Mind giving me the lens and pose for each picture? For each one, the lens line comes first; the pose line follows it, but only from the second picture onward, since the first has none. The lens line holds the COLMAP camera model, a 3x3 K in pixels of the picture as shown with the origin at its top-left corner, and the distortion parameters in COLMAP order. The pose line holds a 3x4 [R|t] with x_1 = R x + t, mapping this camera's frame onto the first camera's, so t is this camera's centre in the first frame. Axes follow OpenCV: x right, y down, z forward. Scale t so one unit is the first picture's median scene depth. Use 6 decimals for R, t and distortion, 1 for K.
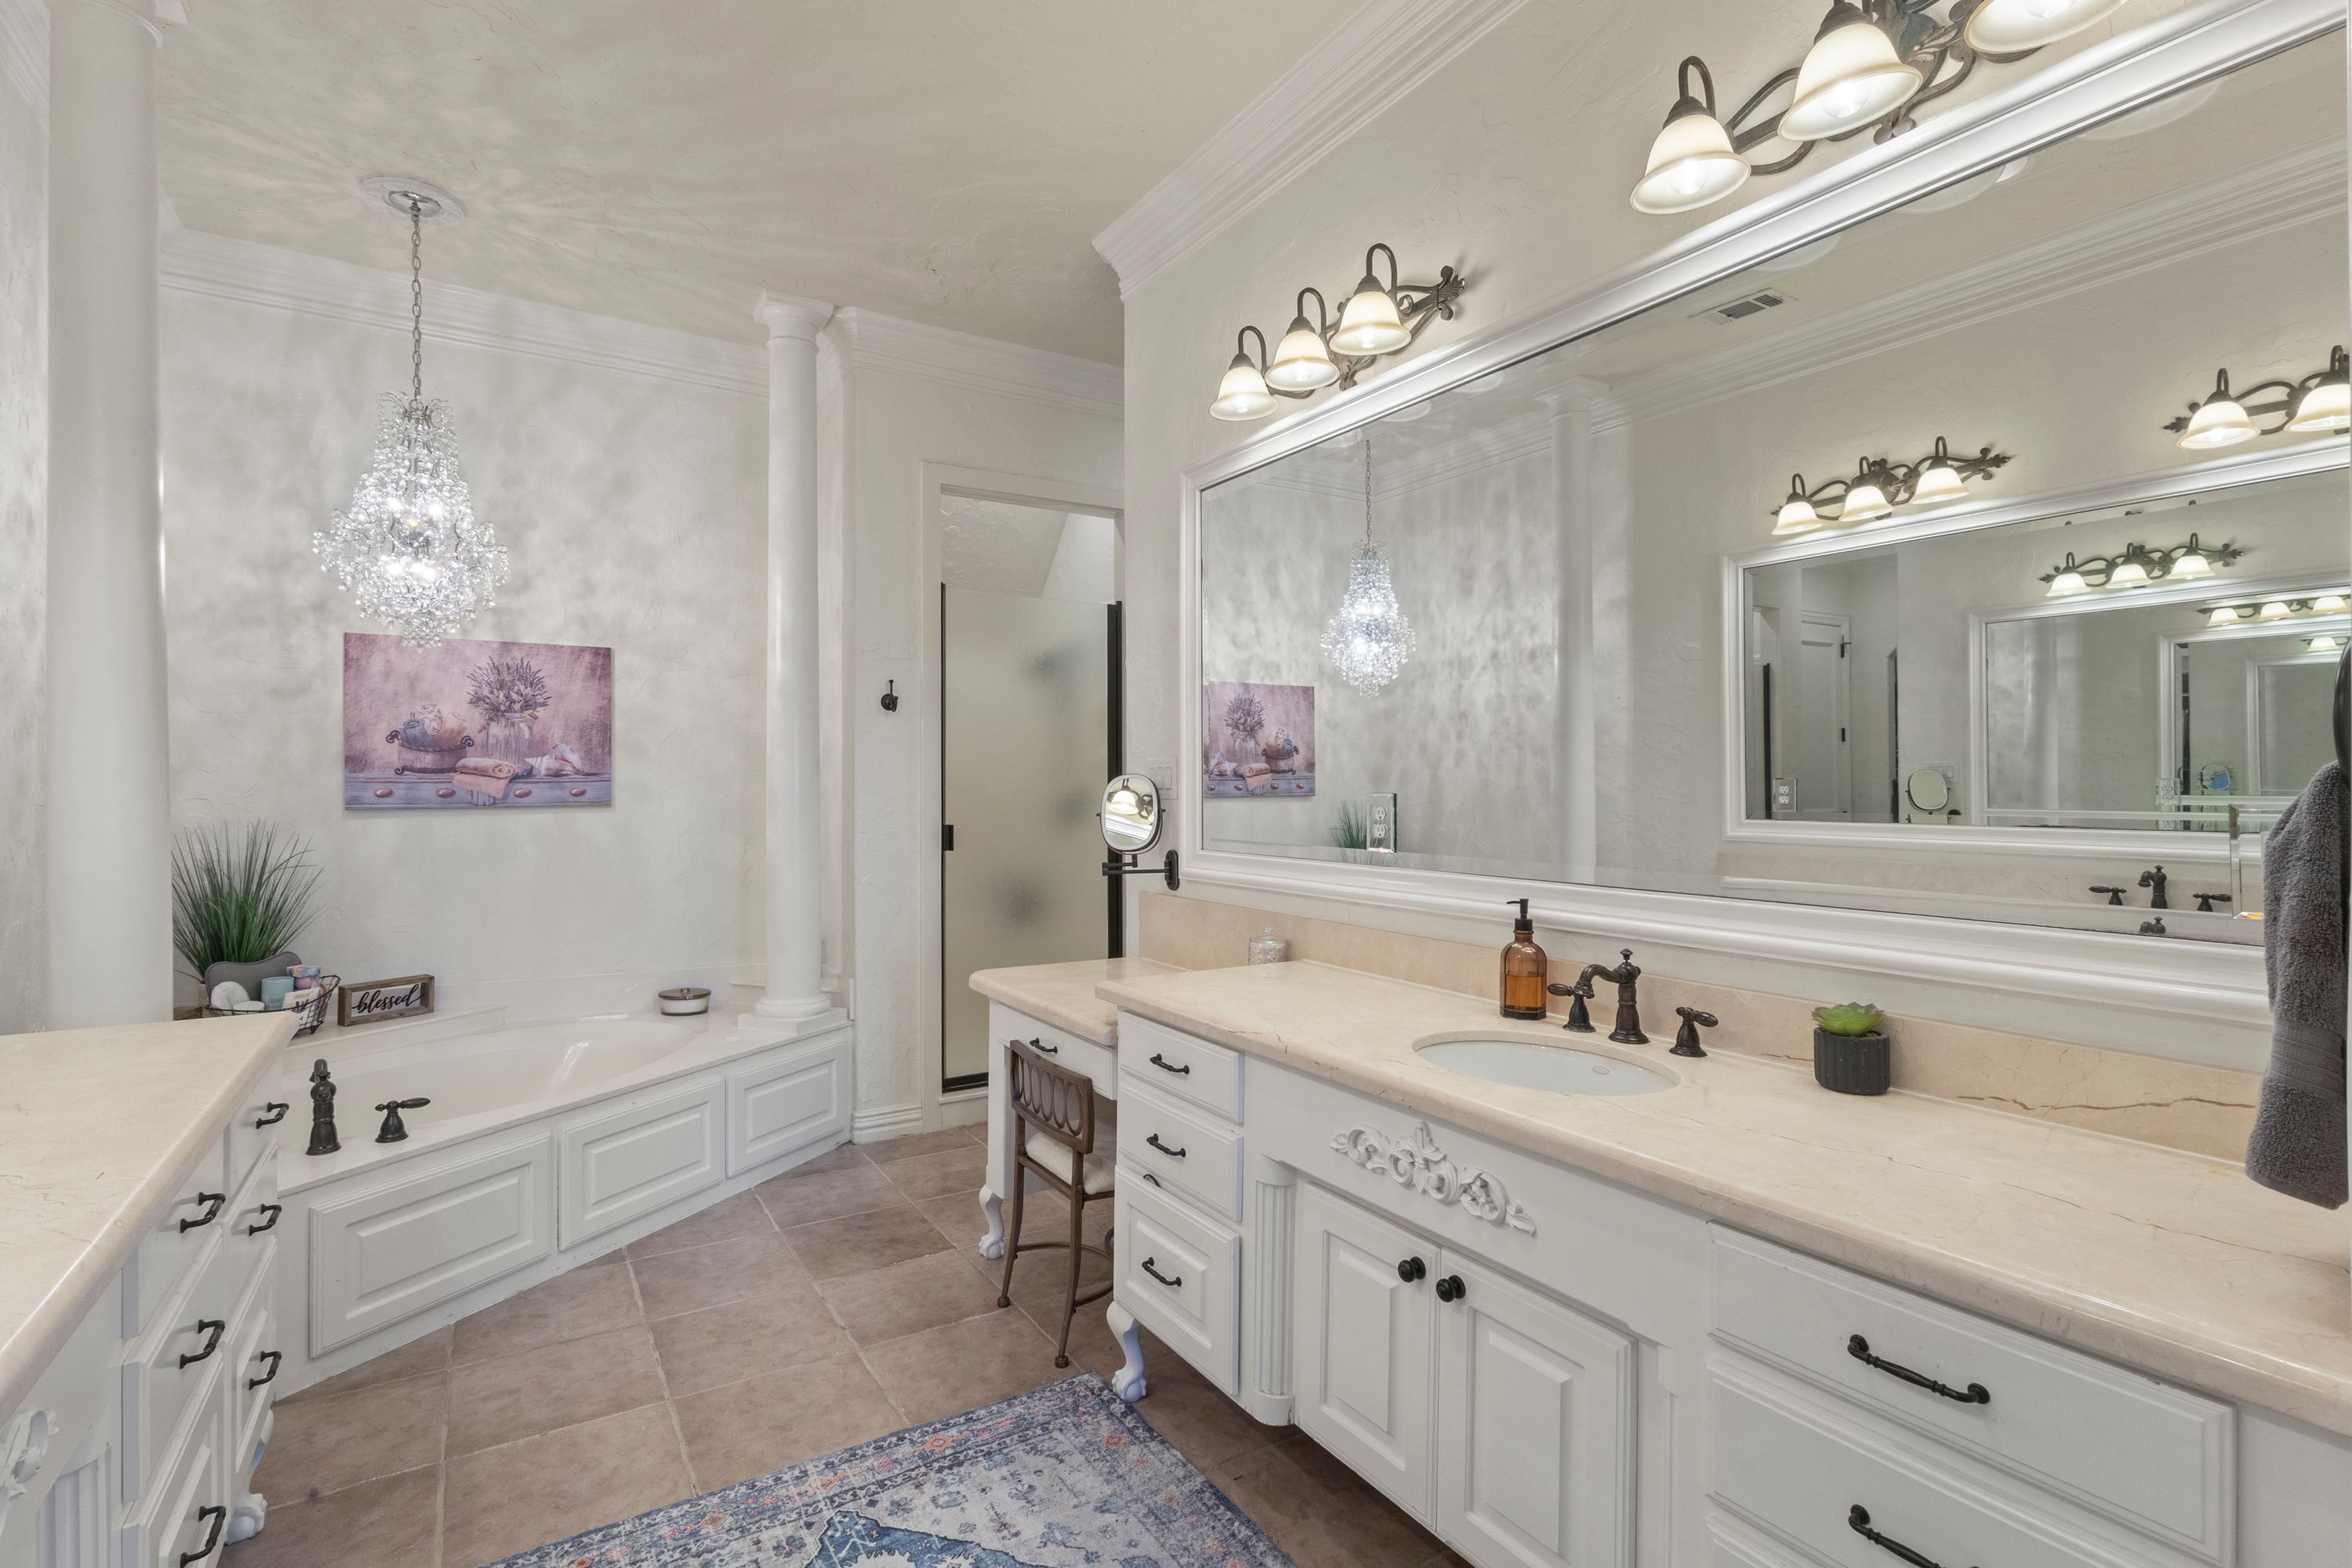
lens RADIAL K [[1084.1, 0, 1172.6], [0, 1084.1, 783.6], [0, 0, 1]] dist [-0.000480, 0.001966]
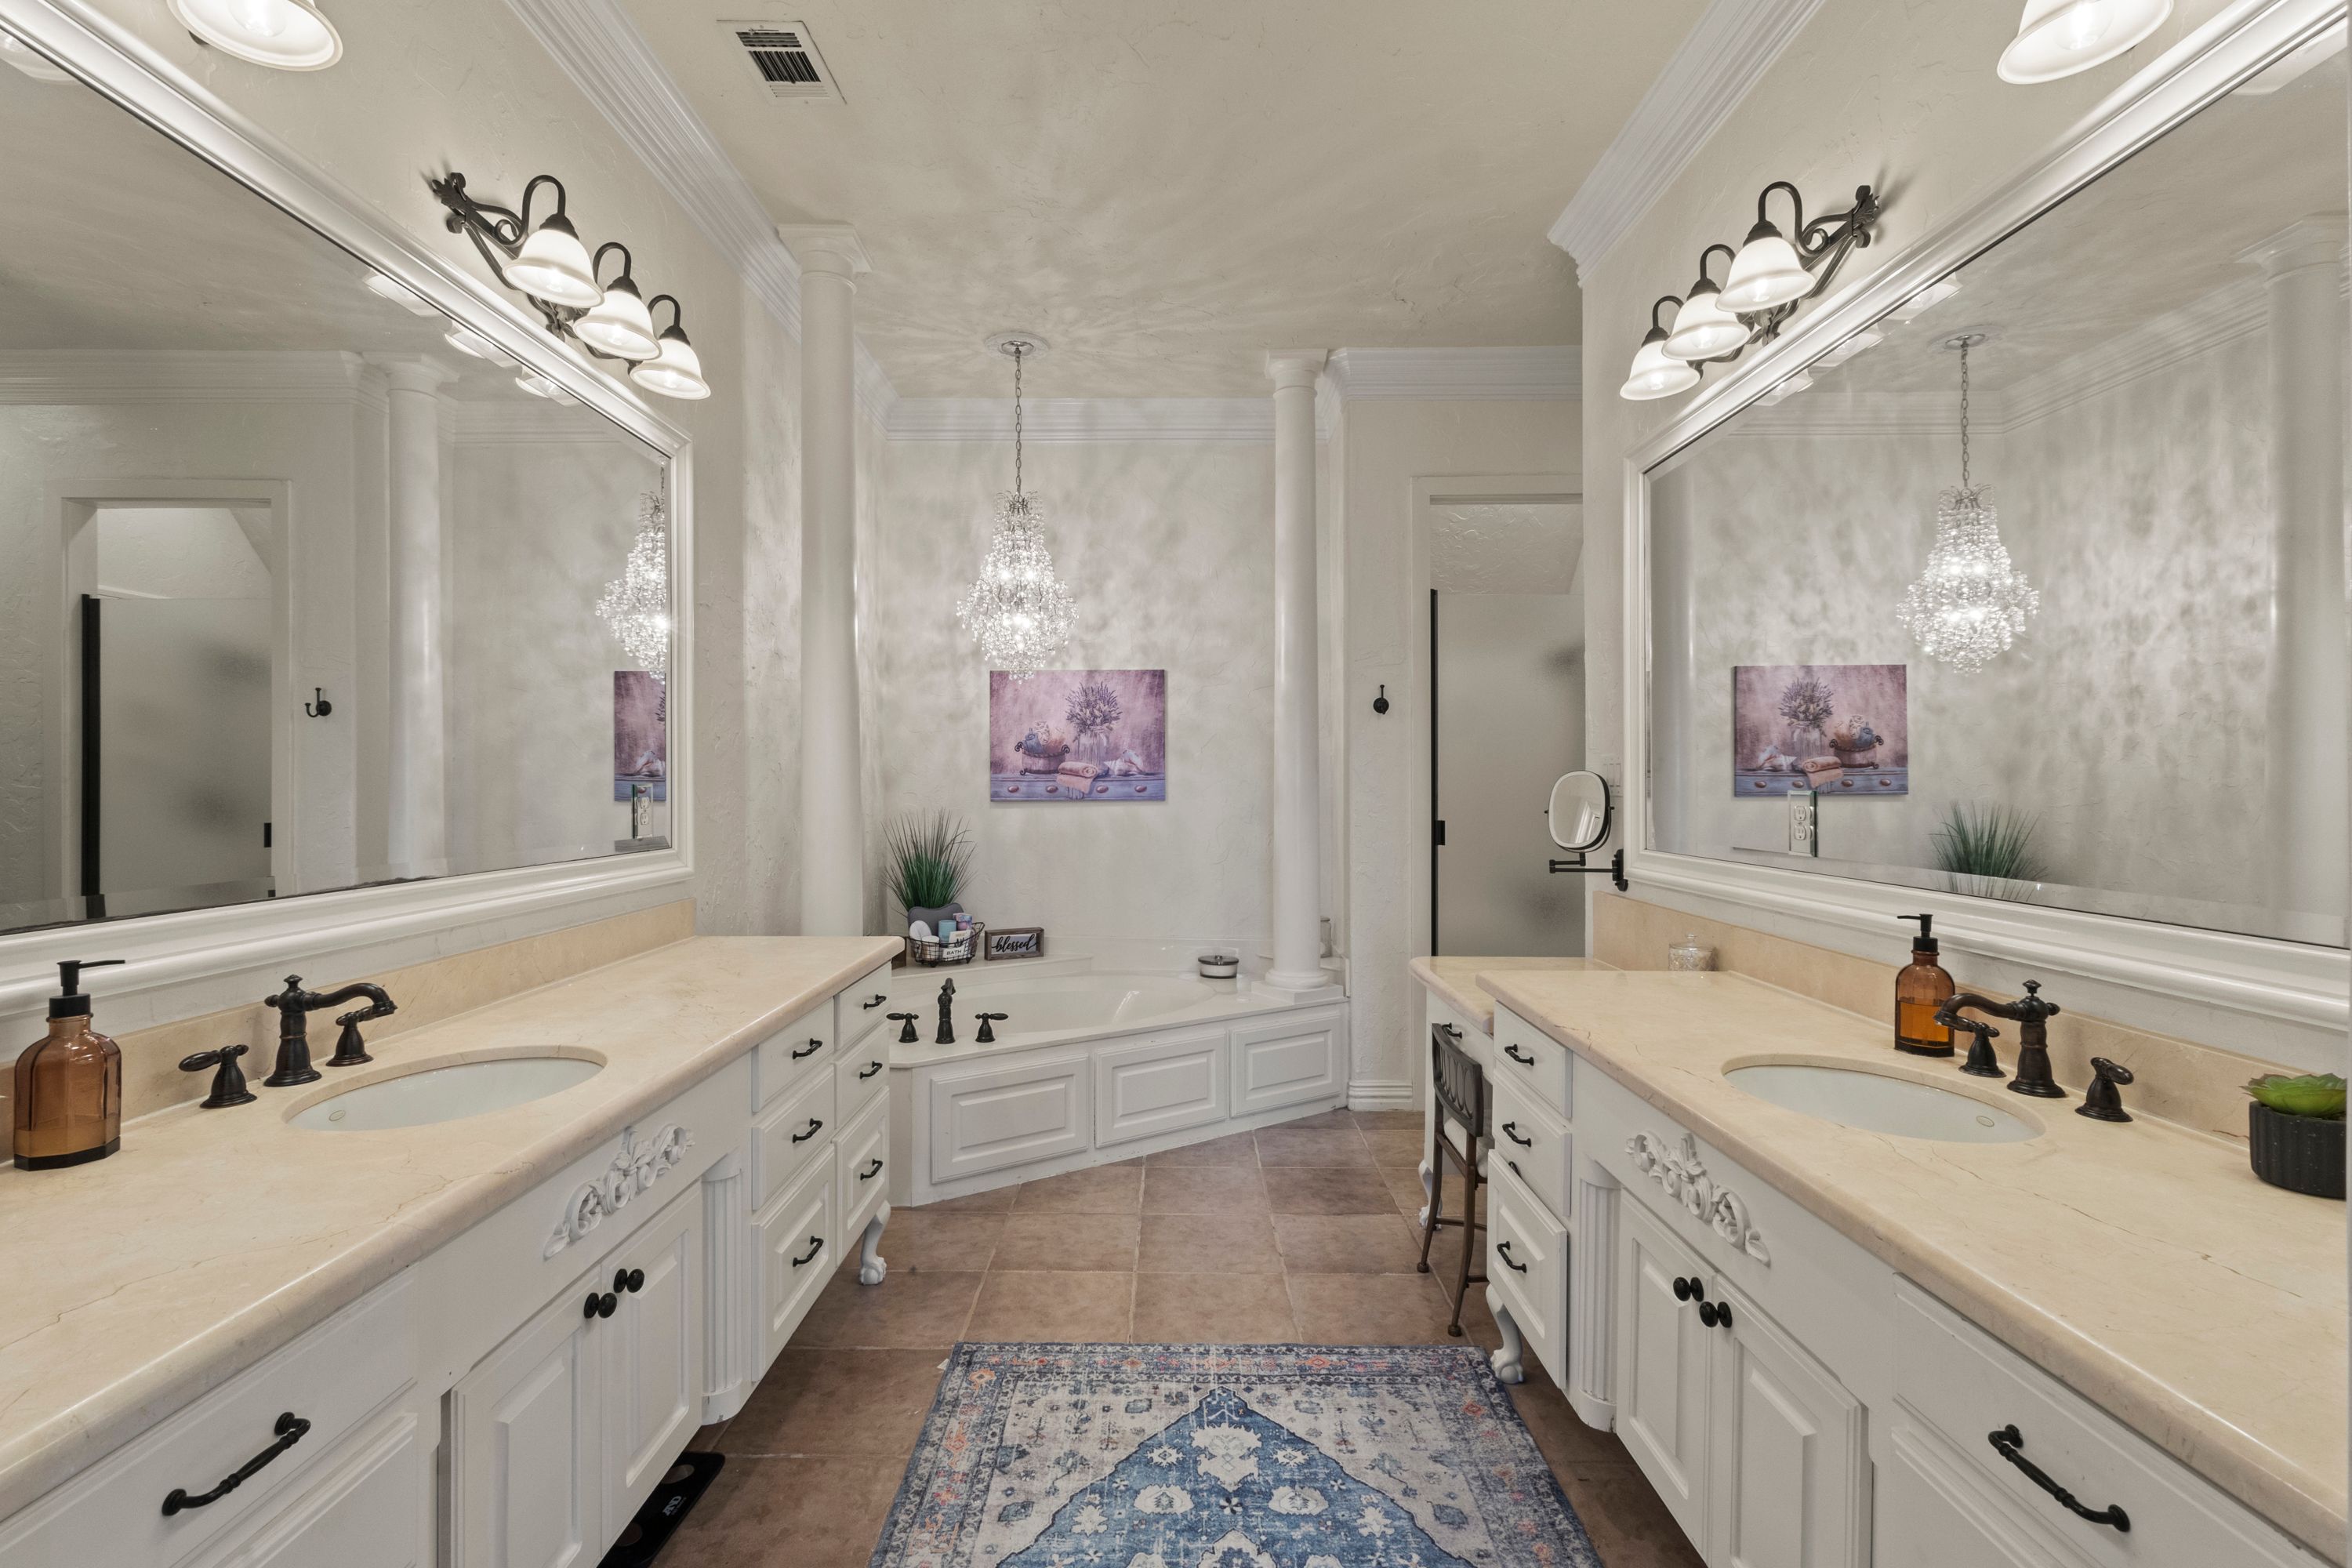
lens RADIAL K [[1084.1, 0, 1172.6], [0, 1084.1, 783.6], [0, 0, 1]] dist [-0.000480, 0.001966]
pose [[0.843374, -0.000621, -0.537327, 0.150484], [0.001543, 0.999998, 0.001266, 0.000669], [0.537325, -0.001897, 0.843373, -0.020861]]
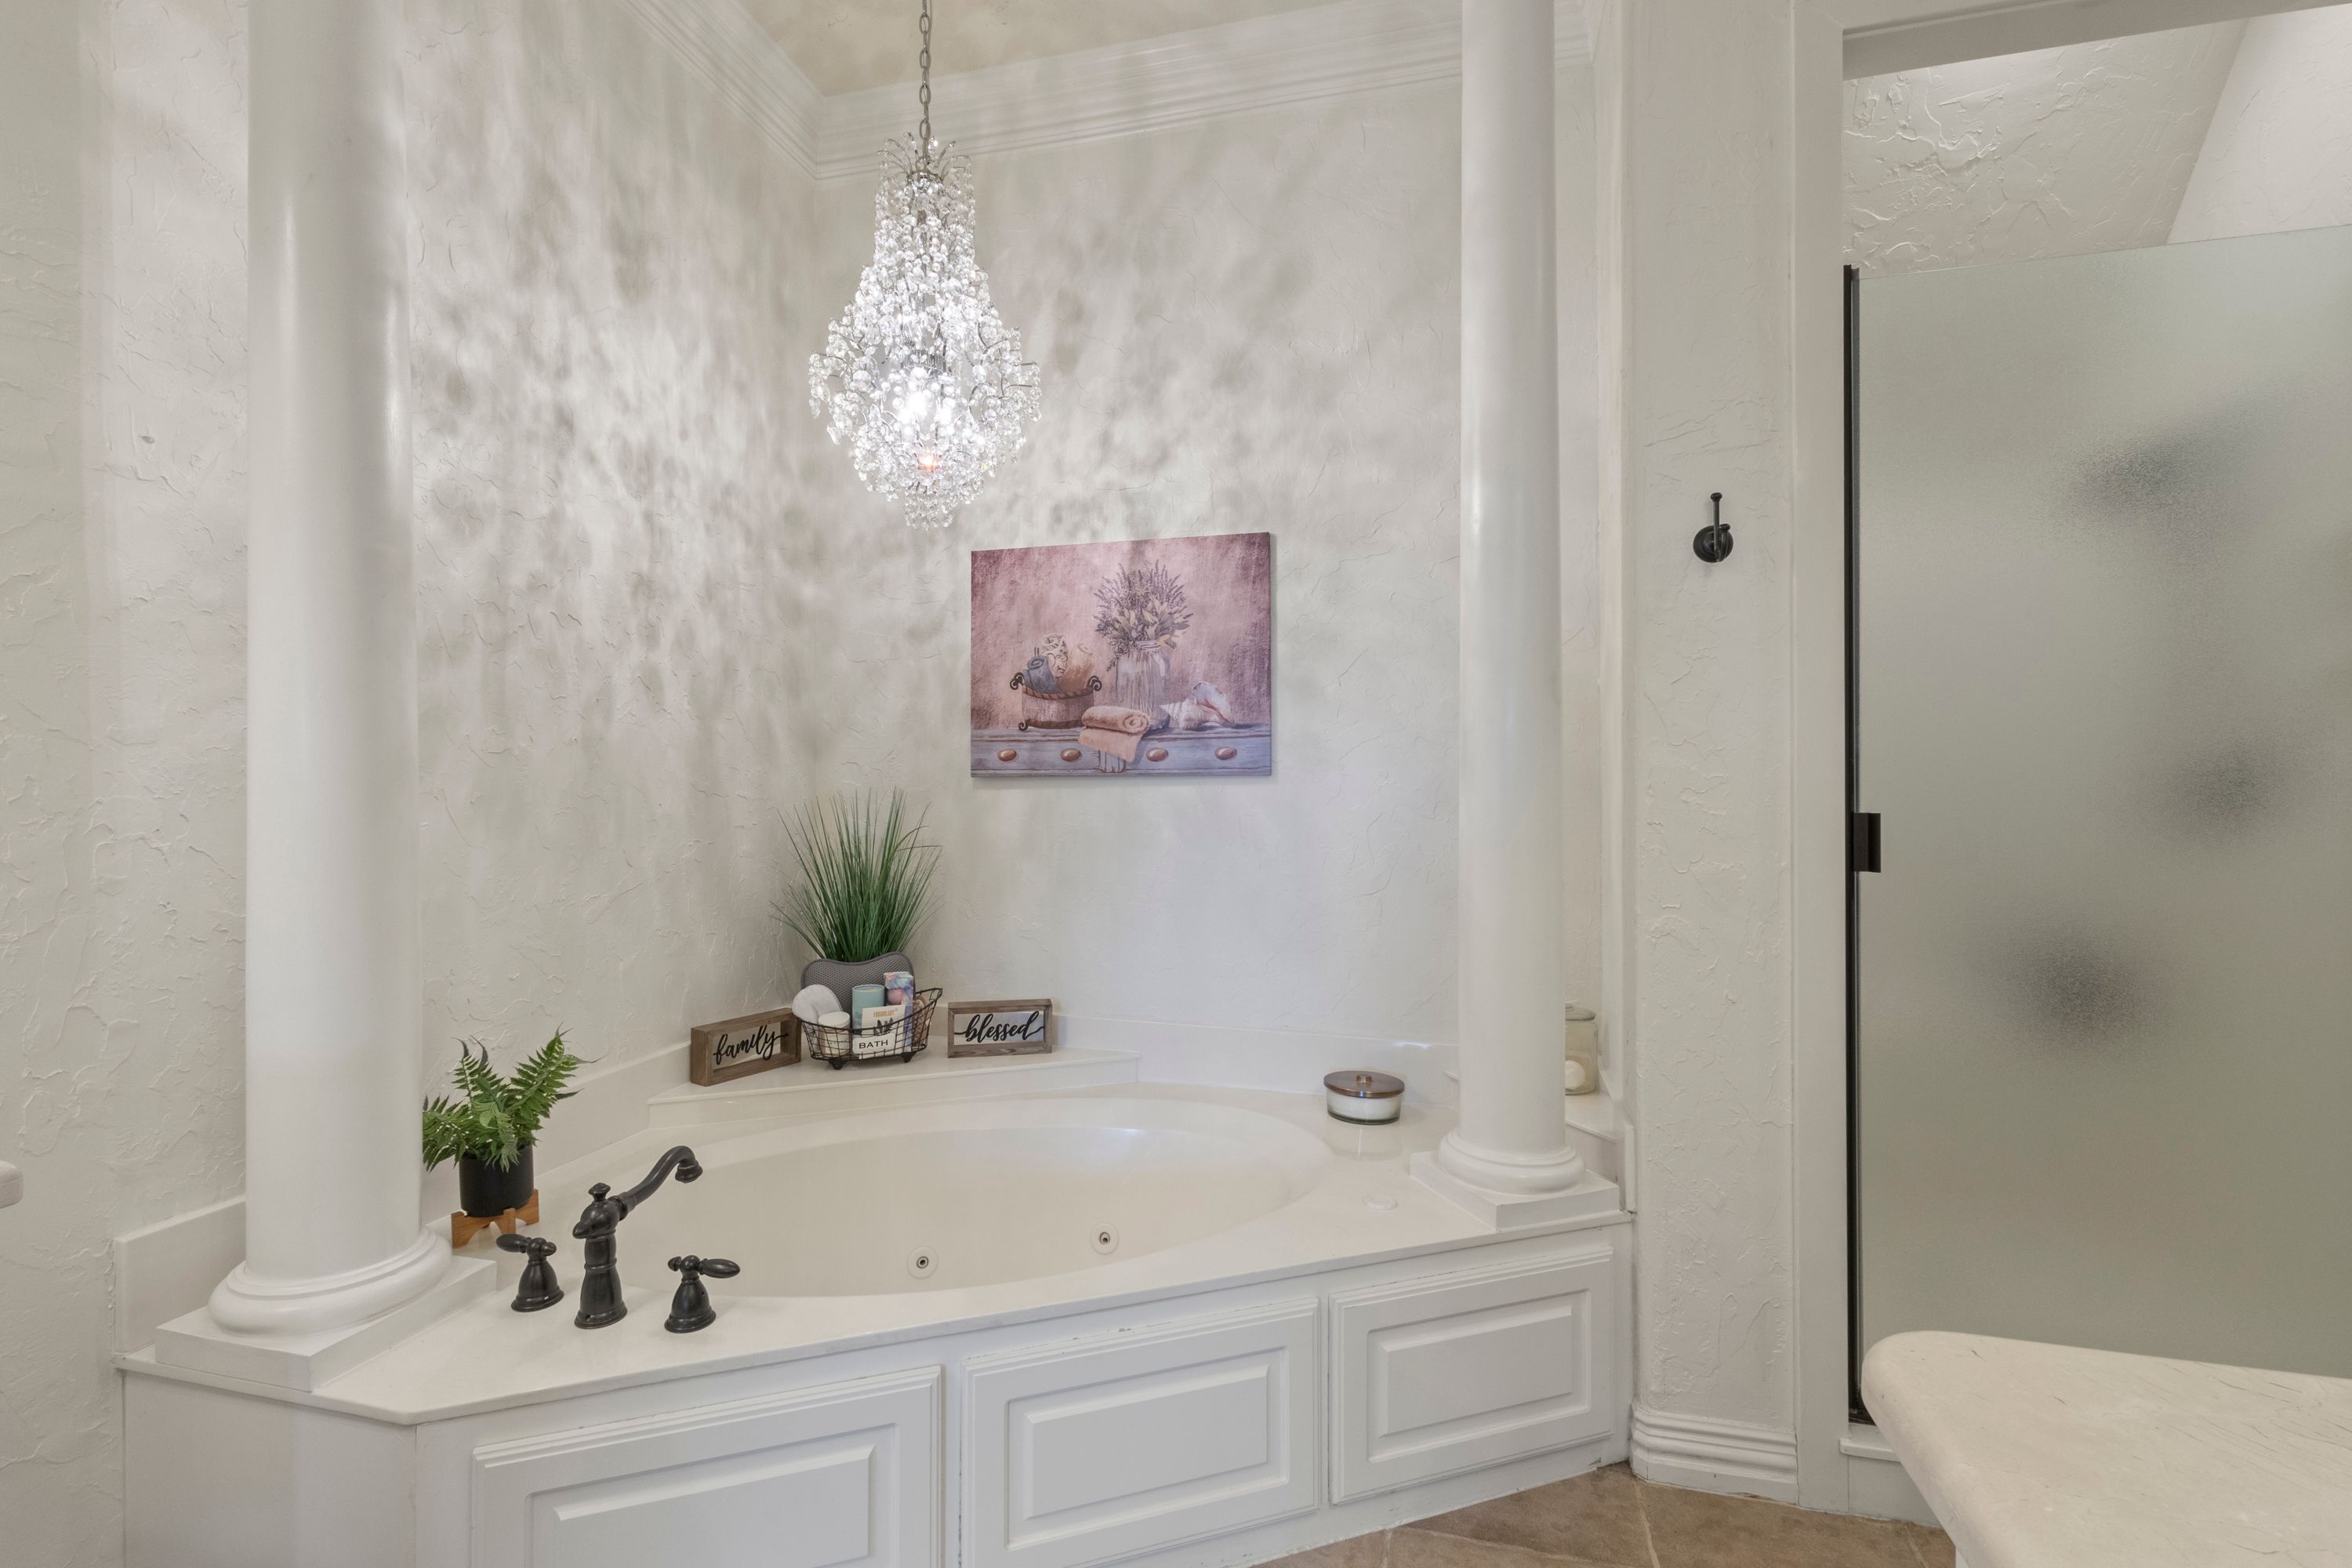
lens RADIAL K [[1084.1, 0, 1172.6], [0, 1084.1, 783.6], [0, 0, 1]] dist [-0.000480, 0.001966]
pose [[0.680497, -0.001693, -0.732749, -0.083557], [0.000504, 0.999998, -0.001843, 0.029151], [0.732750, 0.000885, 0.680497, 0.543043]]
